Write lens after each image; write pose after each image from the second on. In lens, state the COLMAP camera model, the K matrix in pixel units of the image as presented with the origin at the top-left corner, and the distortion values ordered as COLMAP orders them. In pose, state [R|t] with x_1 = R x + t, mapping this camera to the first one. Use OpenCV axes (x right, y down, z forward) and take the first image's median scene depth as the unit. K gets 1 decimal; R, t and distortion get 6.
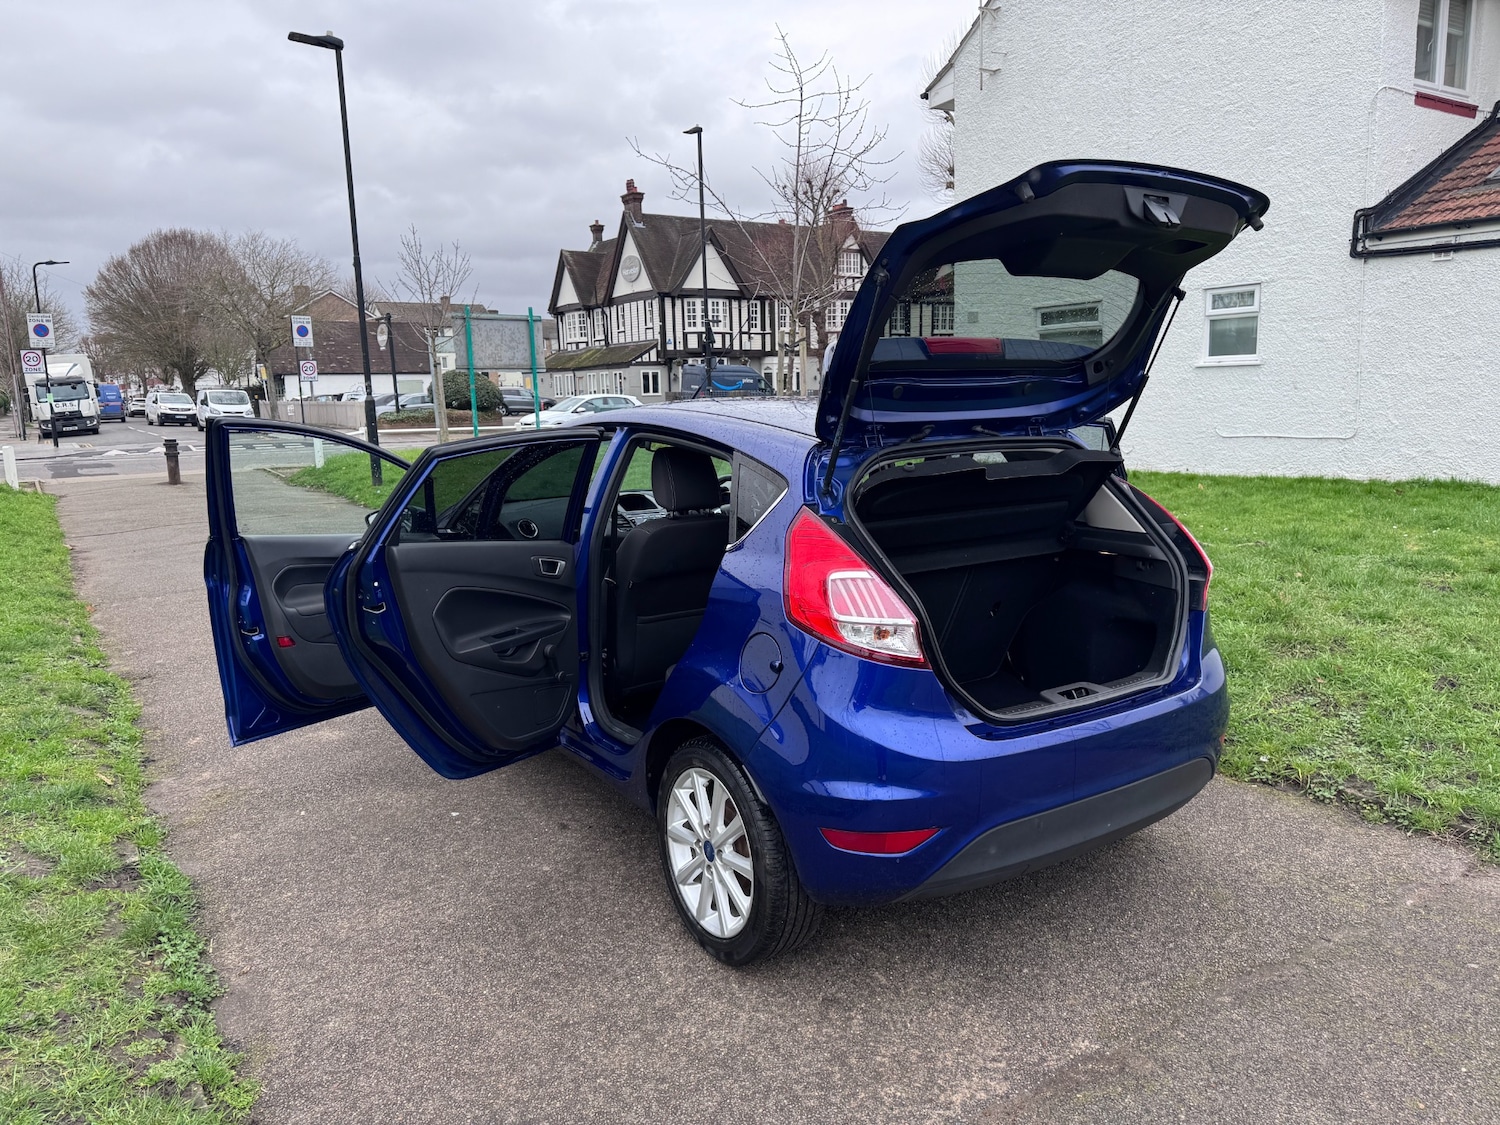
lens RADIAL K [[1085.2, 0, 761.7], [0, 1085.2, 595.3], [0, 0, 1]] dist [0.006789, -0.010281]
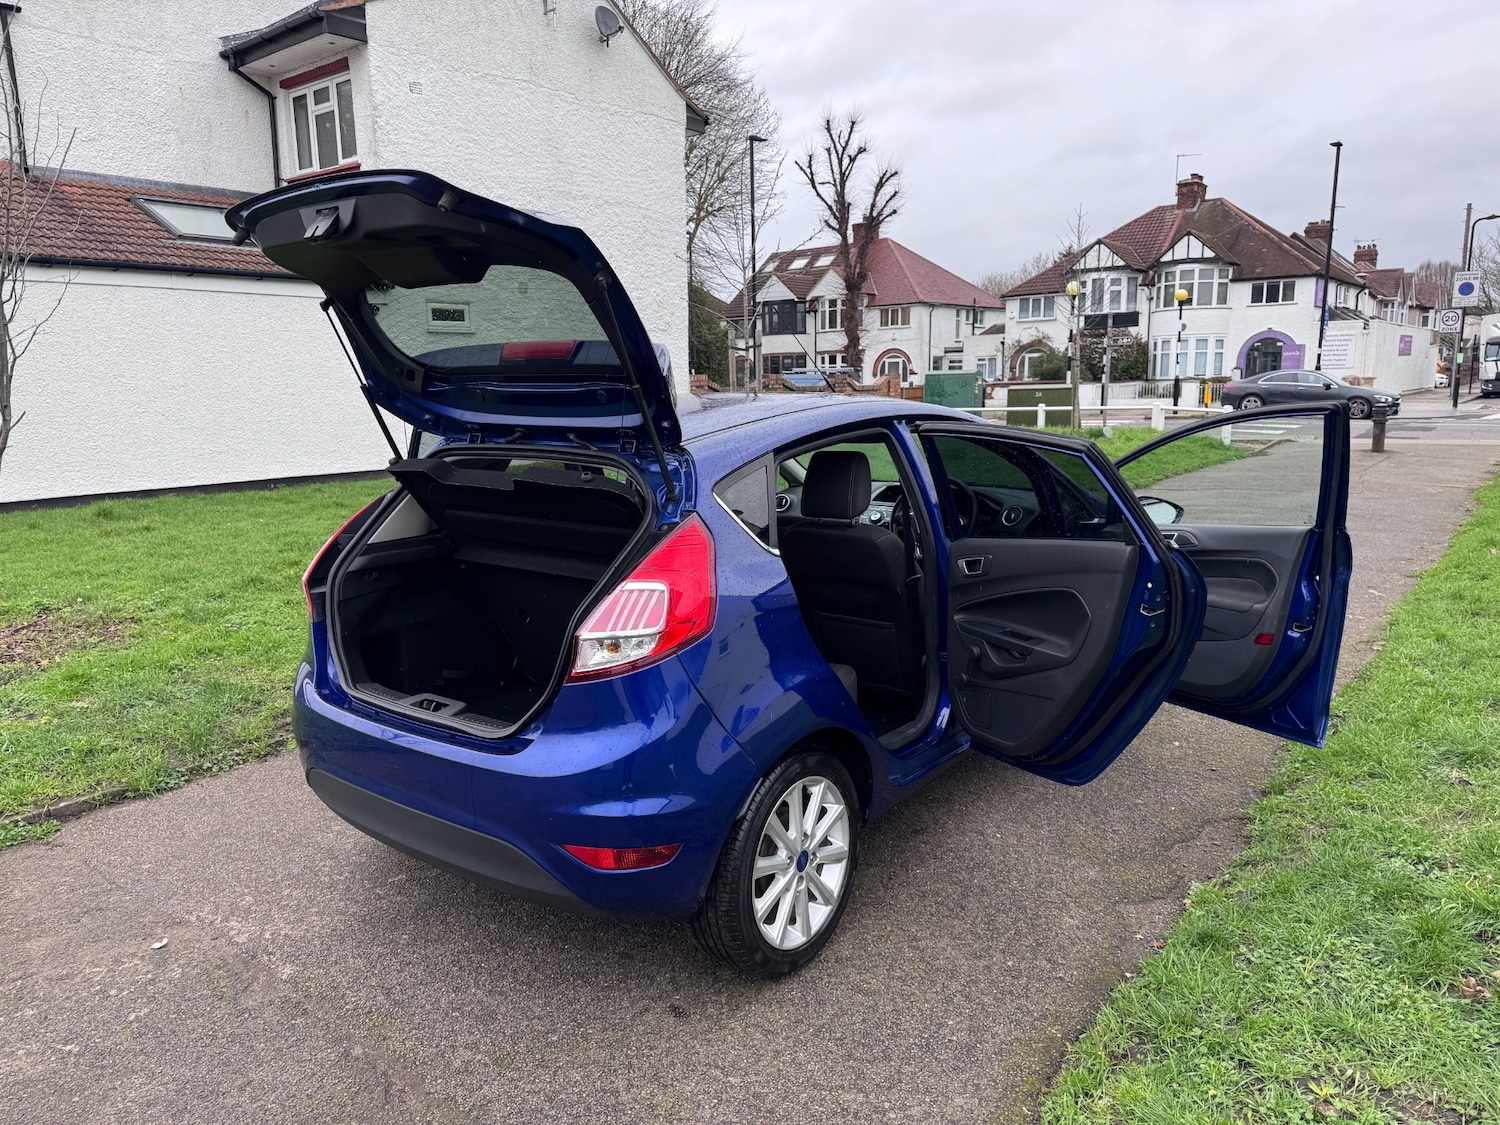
lens RADIAL K [[1119.6, 0, 750.0], [0, 1119.6, 562.5], [0, 0, 1]] dist [0.012731, -0.027587]
pose [[0.310251, 0.175575, -0.934301, 0.356349], [-0.169701, 0.977240, 0.127292, -0.059762], [0.935386, 0.119059, 0.332985, 0.243874]]
